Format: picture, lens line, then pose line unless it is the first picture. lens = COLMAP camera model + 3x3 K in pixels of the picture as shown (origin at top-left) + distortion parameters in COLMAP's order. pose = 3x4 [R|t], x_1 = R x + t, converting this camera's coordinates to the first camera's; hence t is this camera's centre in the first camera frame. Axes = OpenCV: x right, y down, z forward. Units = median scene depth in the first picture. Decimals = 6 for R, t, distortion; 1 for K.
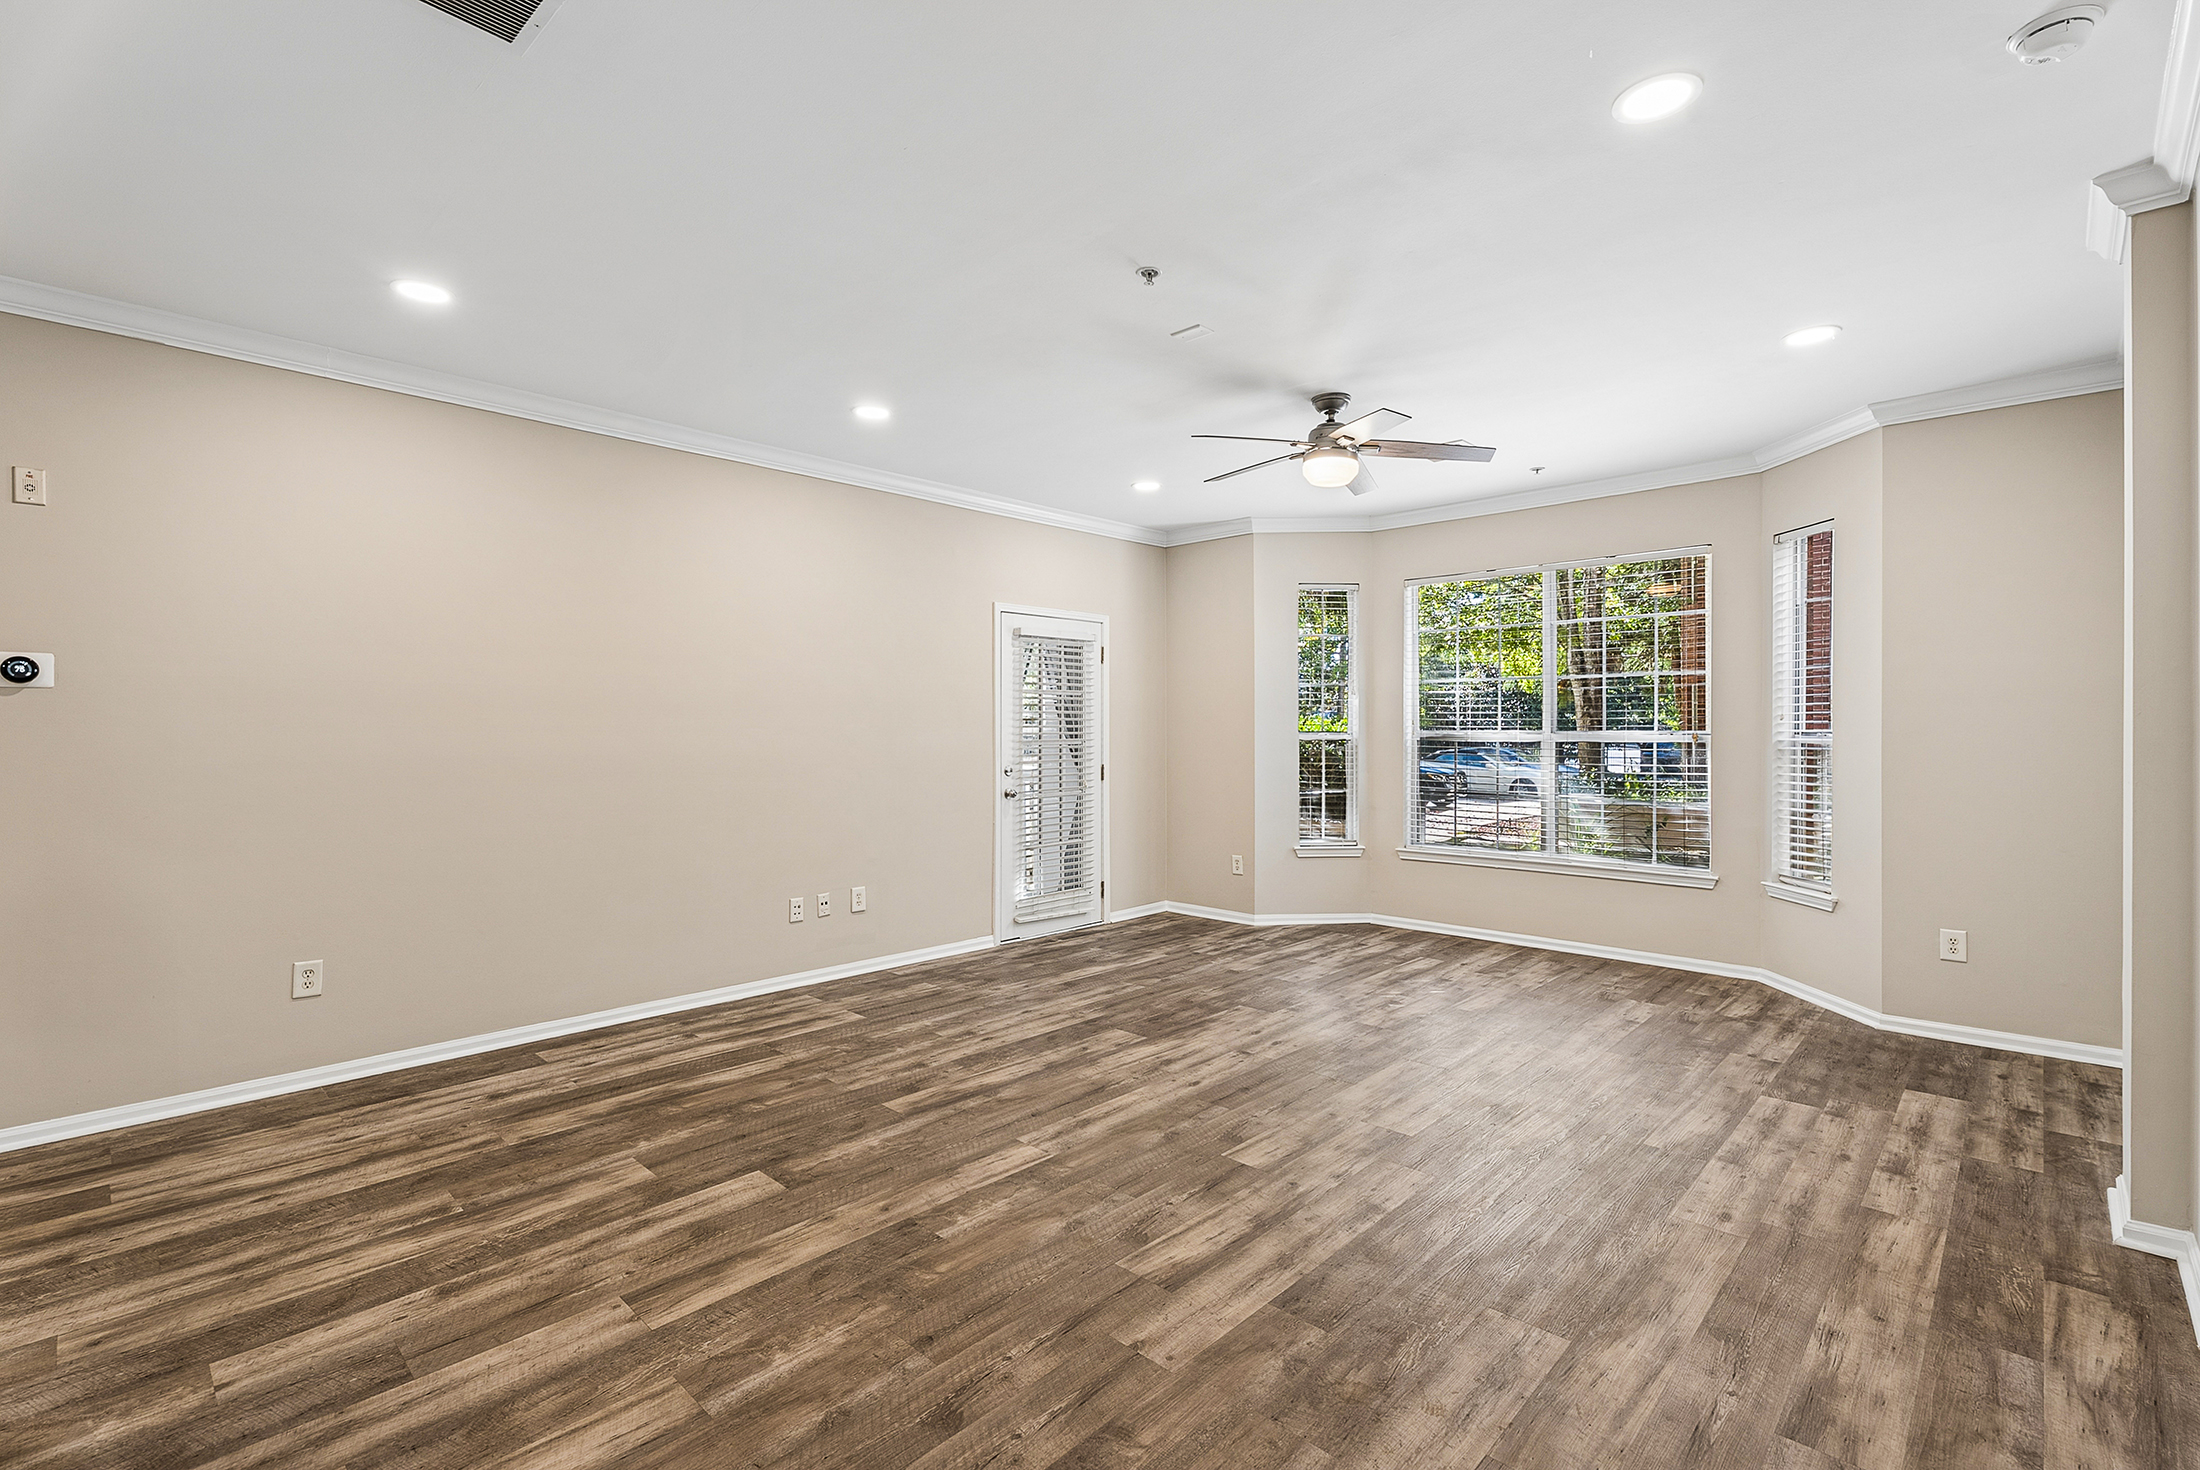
lens RADIAL K [[983.5, 0, 1082.9], [0, 983.5, 731.8], [0, 0, 1]] dist [0.004020, -0.000407]
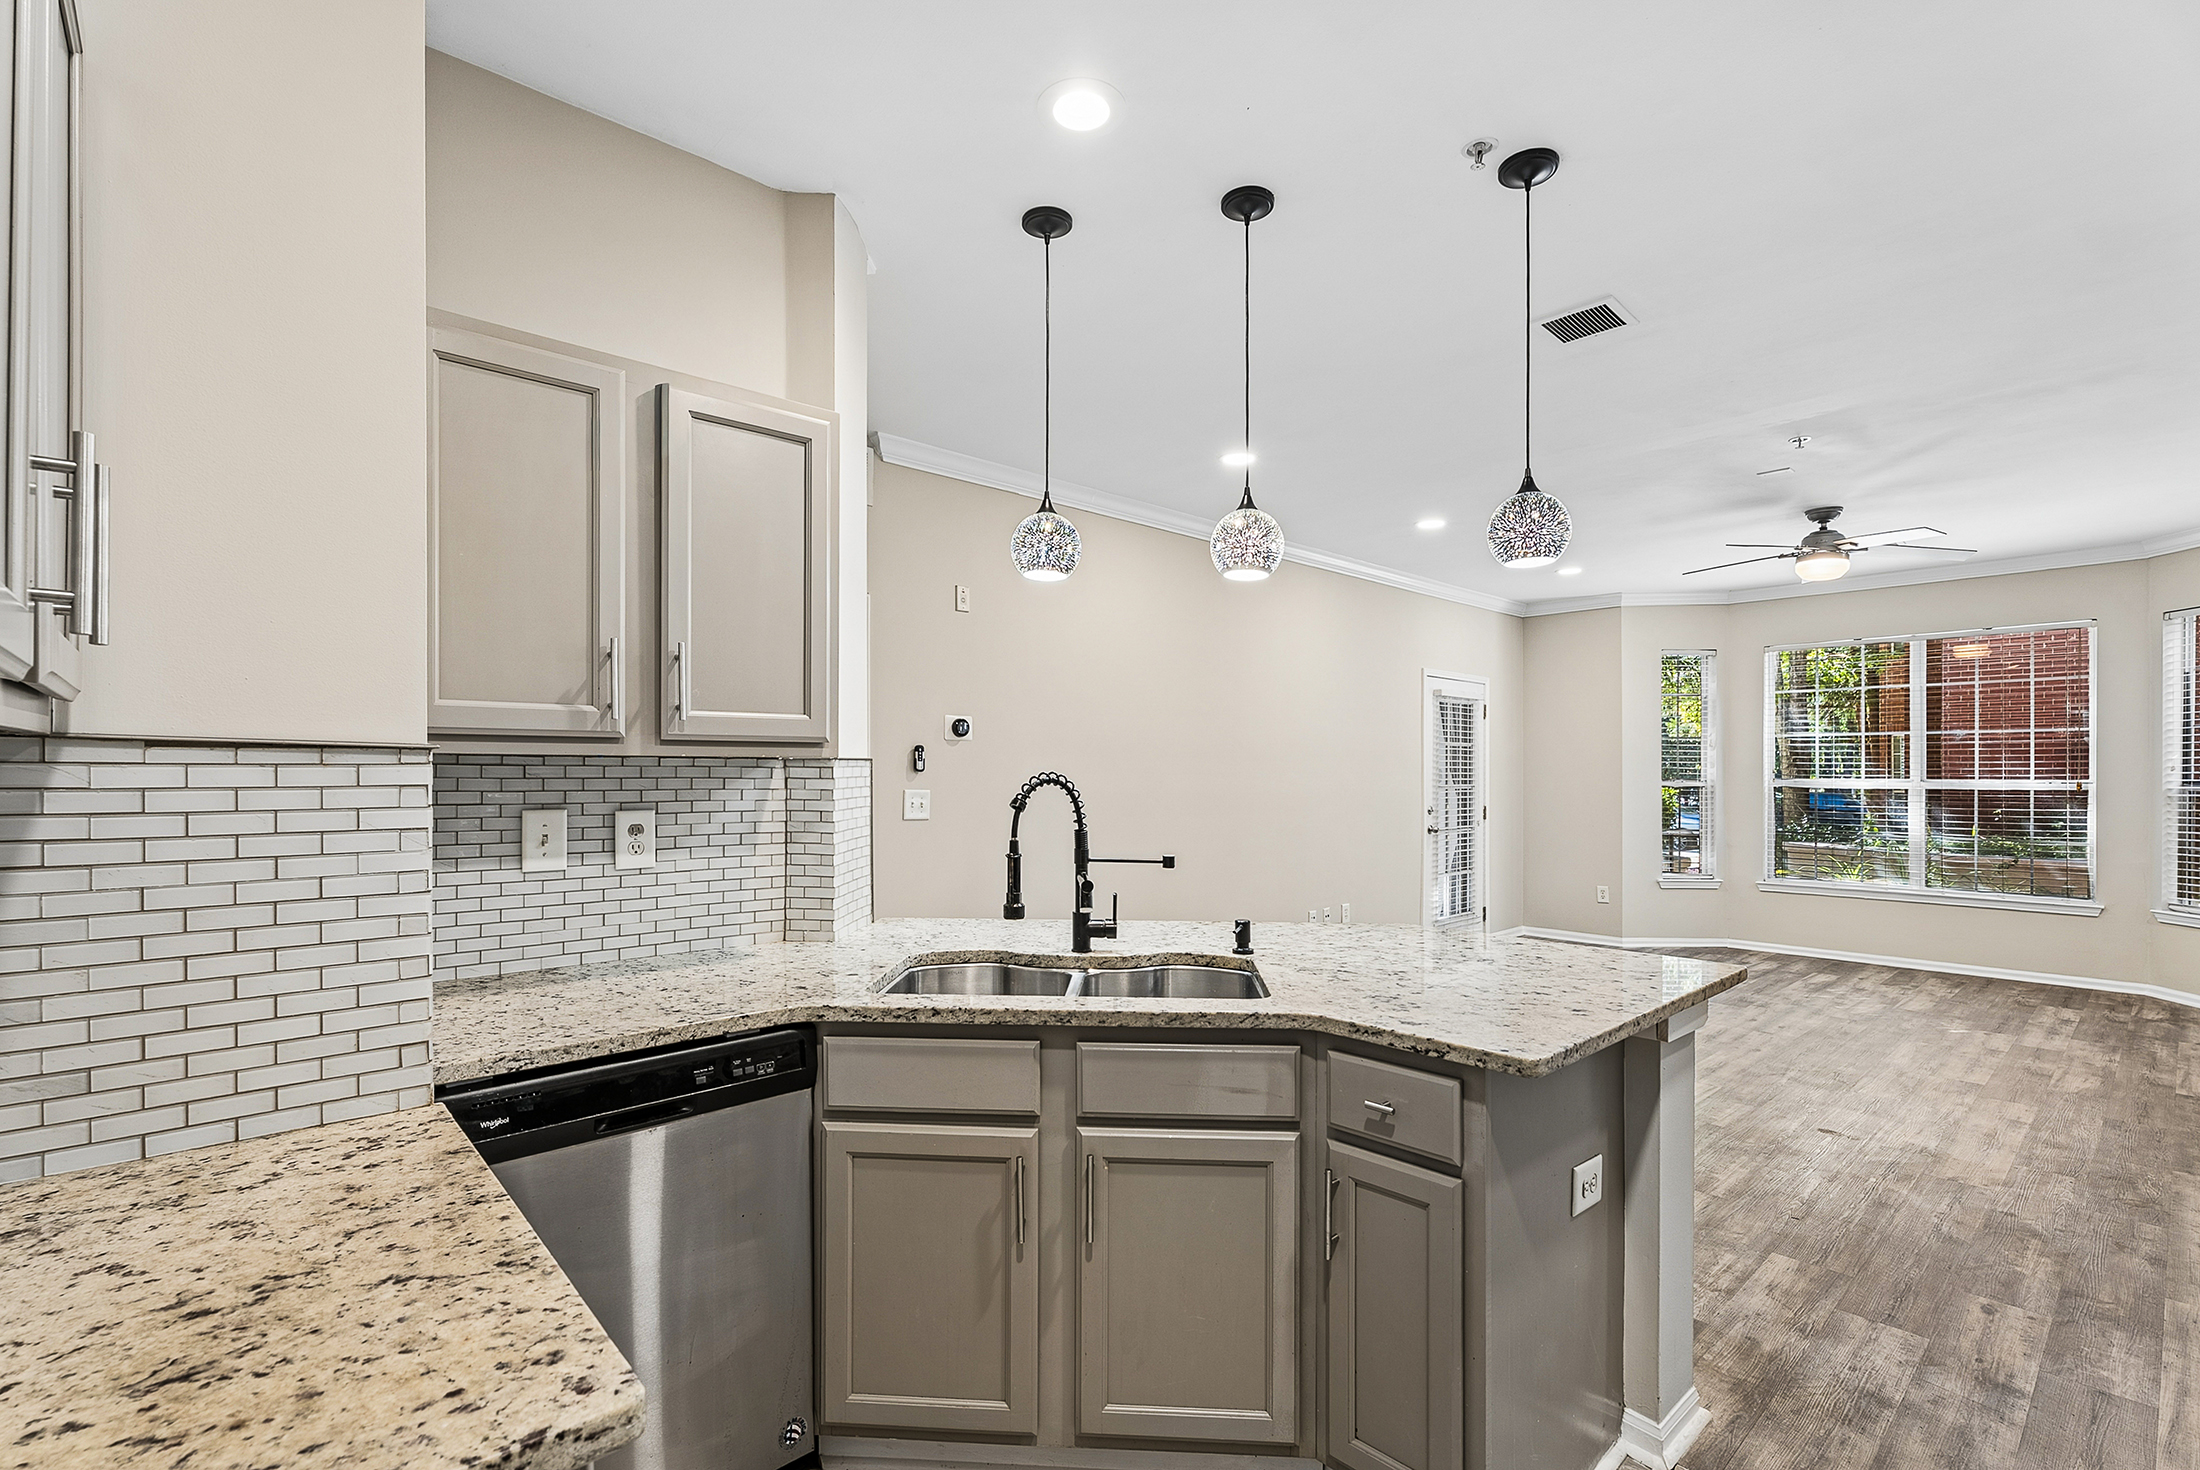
lens RADIAL K [[983.5, 0, 1085.1], [0, 983.5, 763.0], [0, 0, 1]] dist [0.004020, -0.000407]
pose [[0.998588, 0.004114, -0.052956, -0.469786], [-0.004861, 0.999891, -0.013973, 0.001015], [0.052893, 0.014210, 0.998499, -0.218249]]
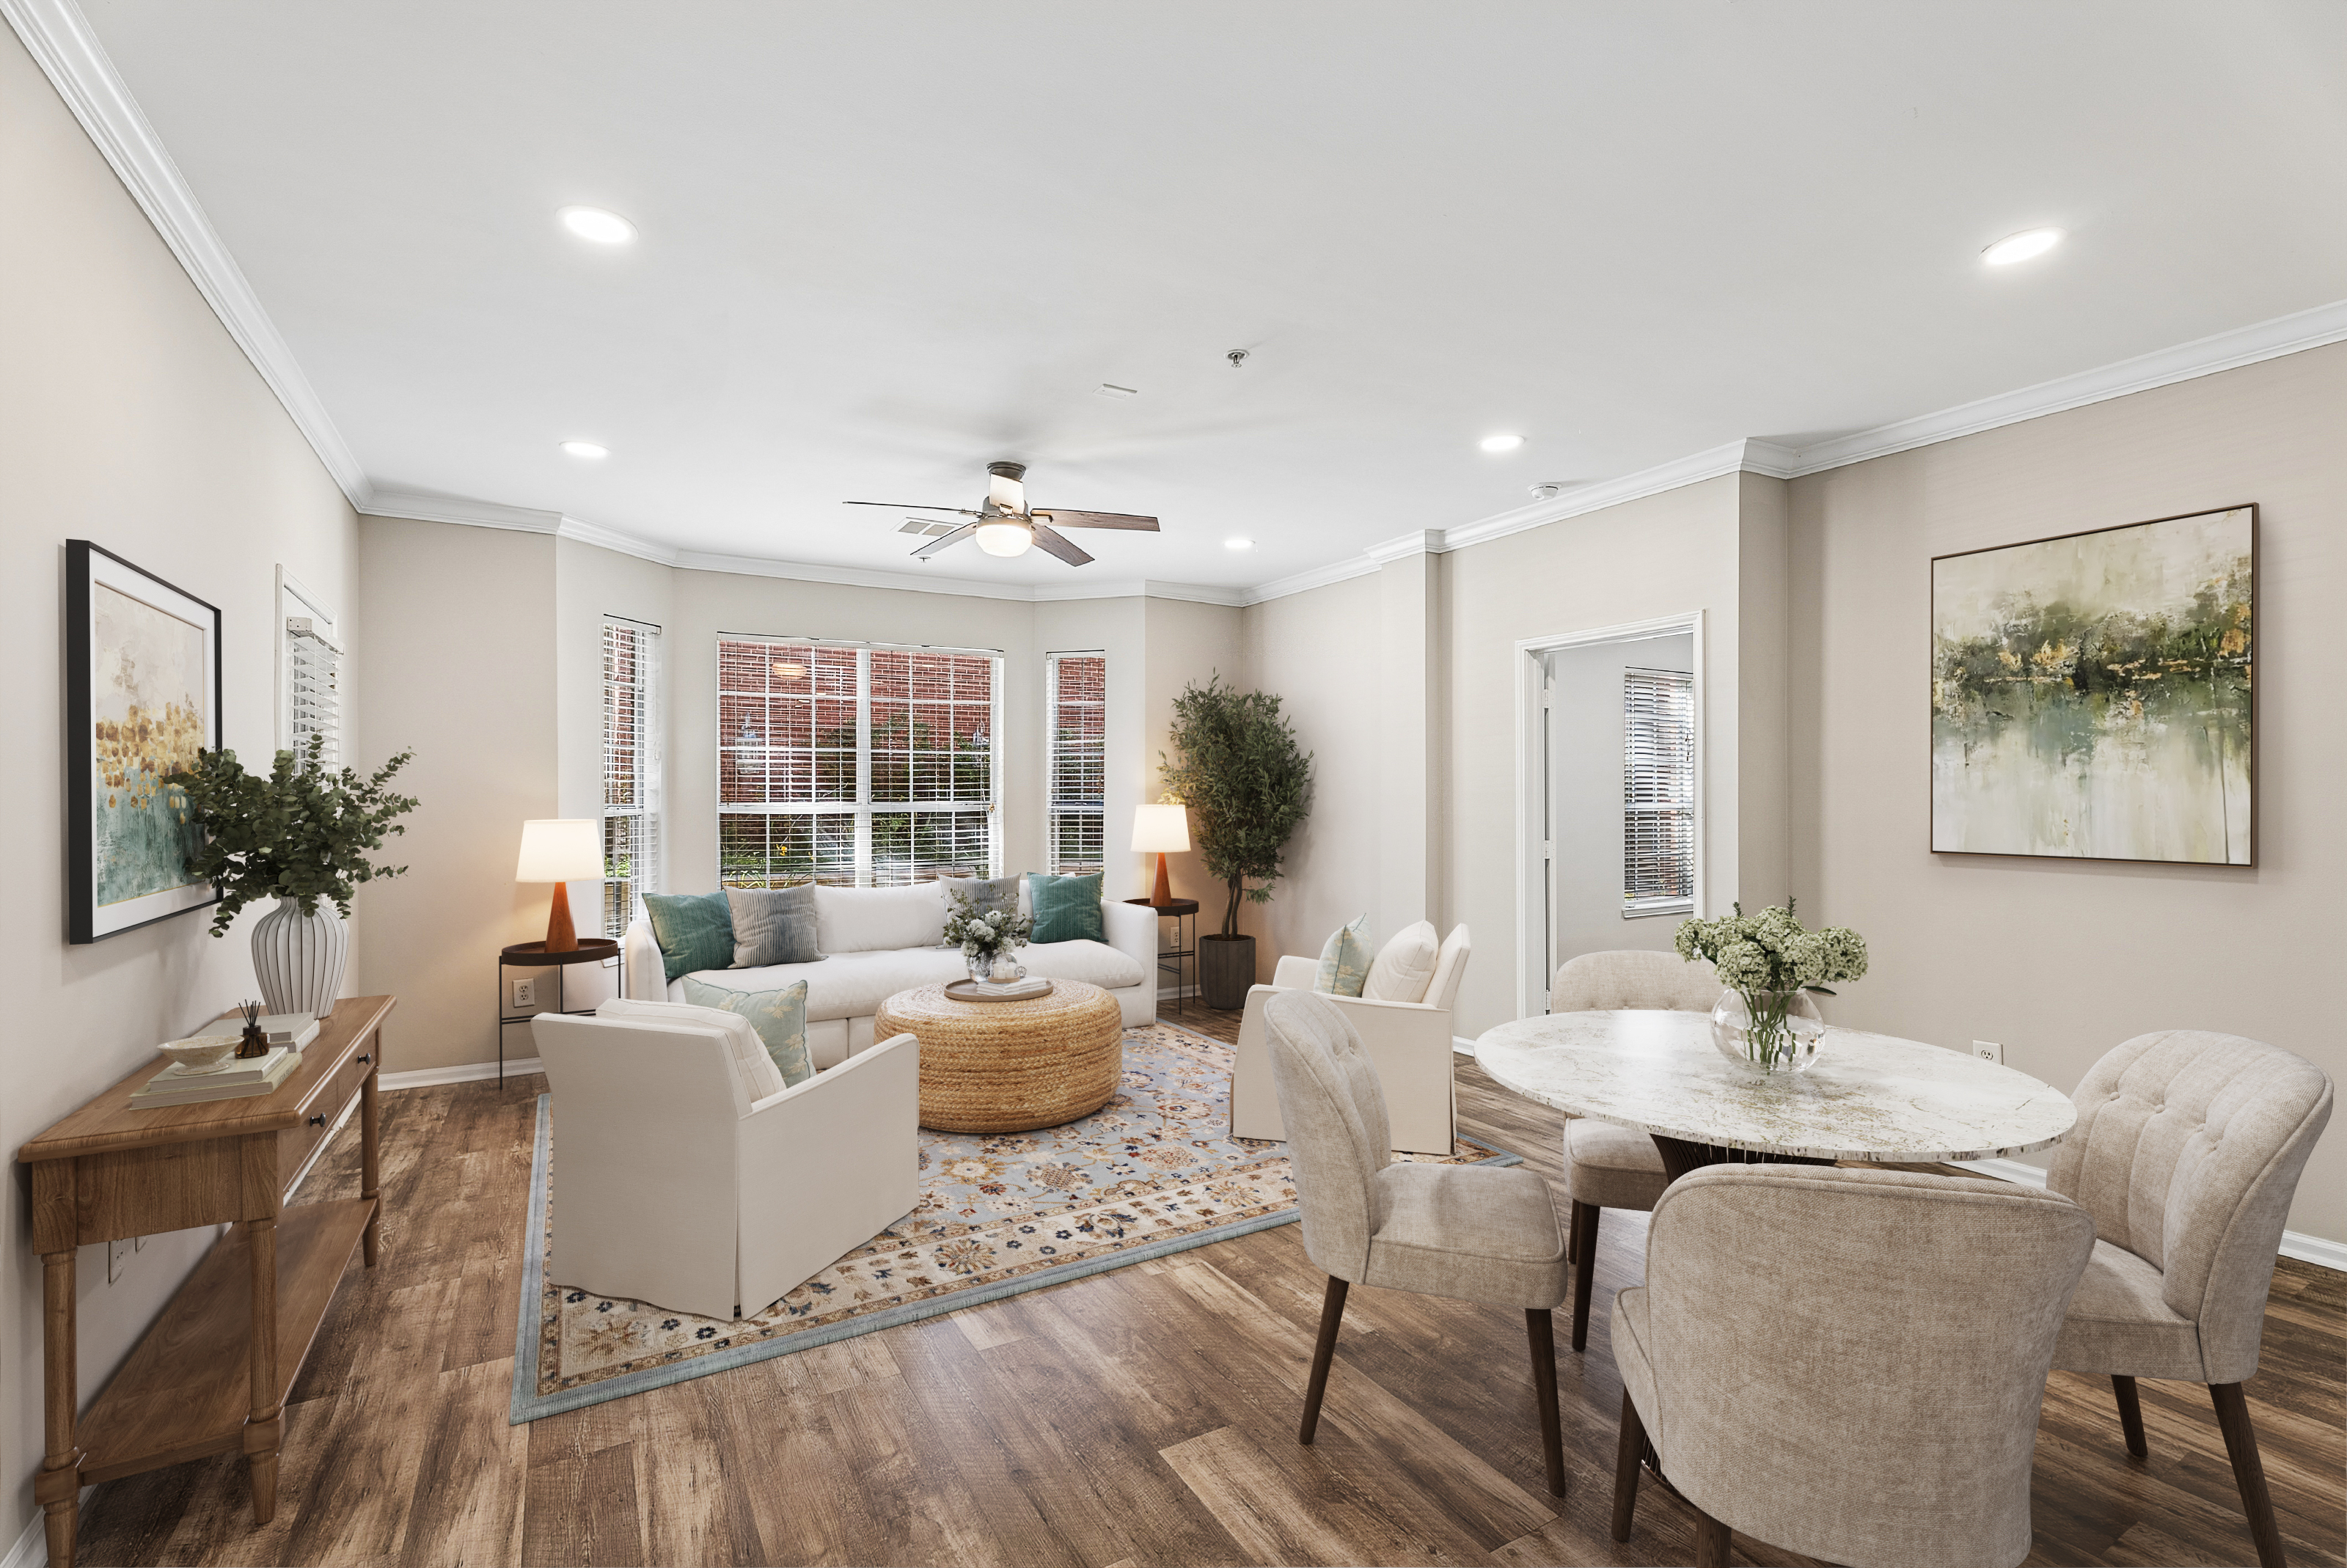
lens RADIAL K [[1049.2, 0, 1169.4], [0, 1049.2, 790.6], [0, 0, 1]] dist [0.004020, -0.000407]
pose [[0.264892, 0.005189, 0.964264, -0.549025], [0.006421, 0.999954, -0.007145, -0.003350], [-0.964257, 0.008085, 0.264846, 0.423702]]
